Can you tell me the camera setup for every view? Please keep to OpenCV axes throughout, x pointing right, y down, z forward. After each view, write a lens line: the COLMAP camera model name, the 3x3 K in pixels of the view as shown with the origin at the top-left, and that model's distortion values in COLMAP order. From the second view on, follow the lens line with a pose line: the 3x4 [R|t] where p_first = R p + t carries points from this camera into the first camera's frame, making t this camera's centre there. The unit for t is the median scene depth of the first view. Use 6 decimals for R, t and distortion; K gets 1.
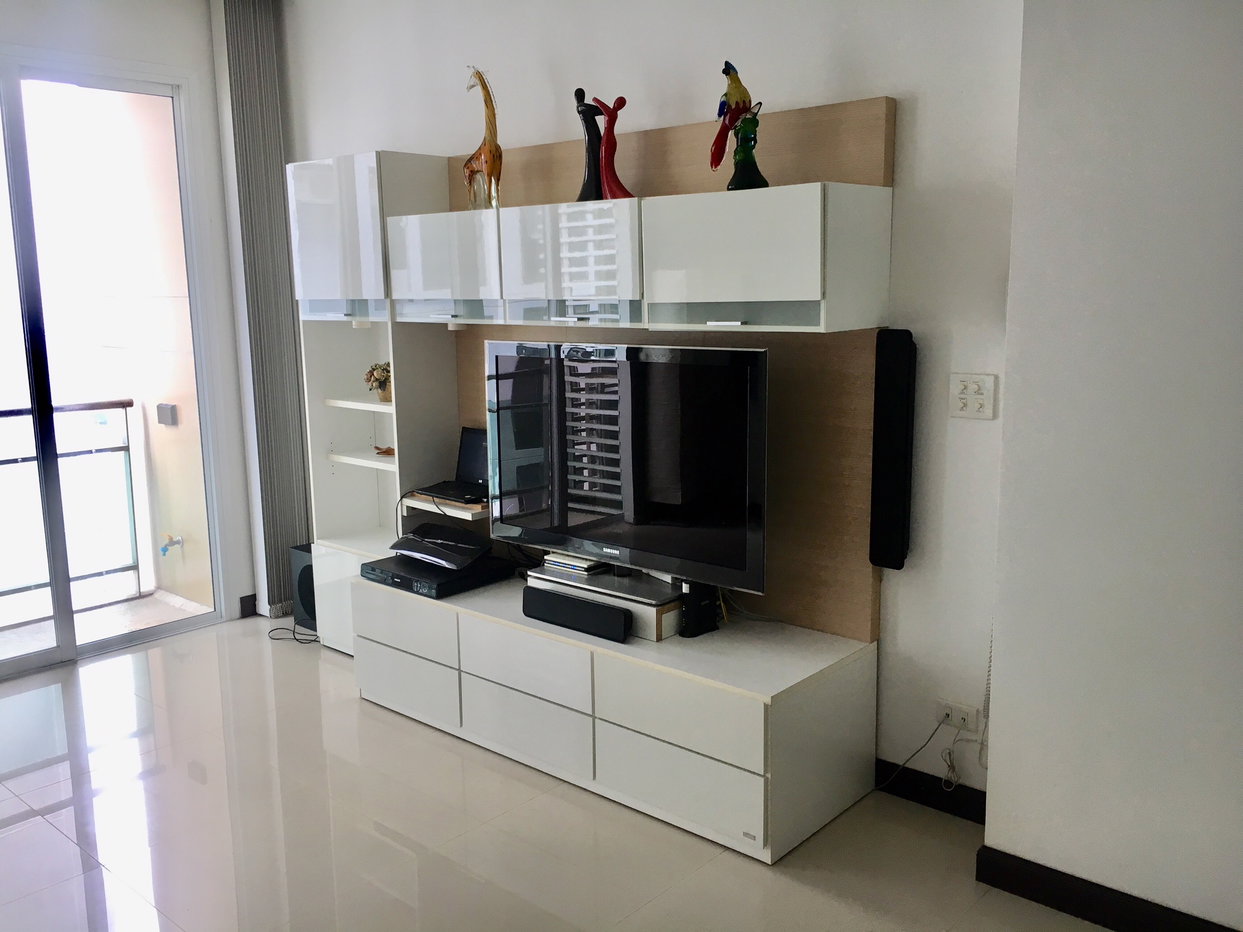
lens RADIAL K [[1061.4, 0, 621.5], [0, 1061.4, 466.0], [0, 0, 1]] dist [0.084646, -0.141295]
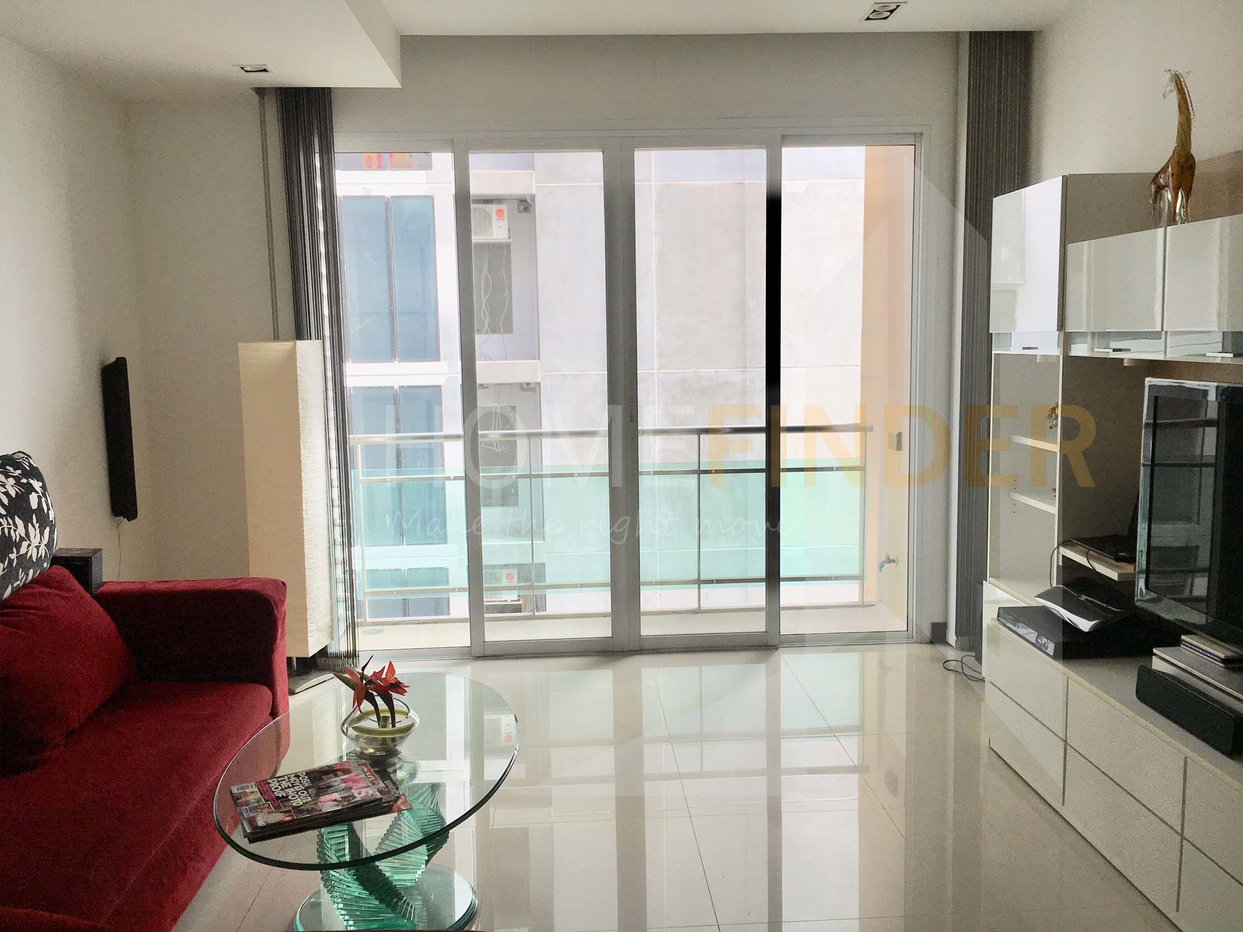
lens RADIAL K [[1061.4, 0, 621.5], [0, 1061.4, 466.0], [0, 0, 1]] dist [0.084646, -0.141295]
pose [[0.701580, 0.085681, -0.707421, 0.186669], [-0.107057, 0.994151, 0.014237, -0.011562], [0.704503, 0.065746, 0.706649, 0.073000]]
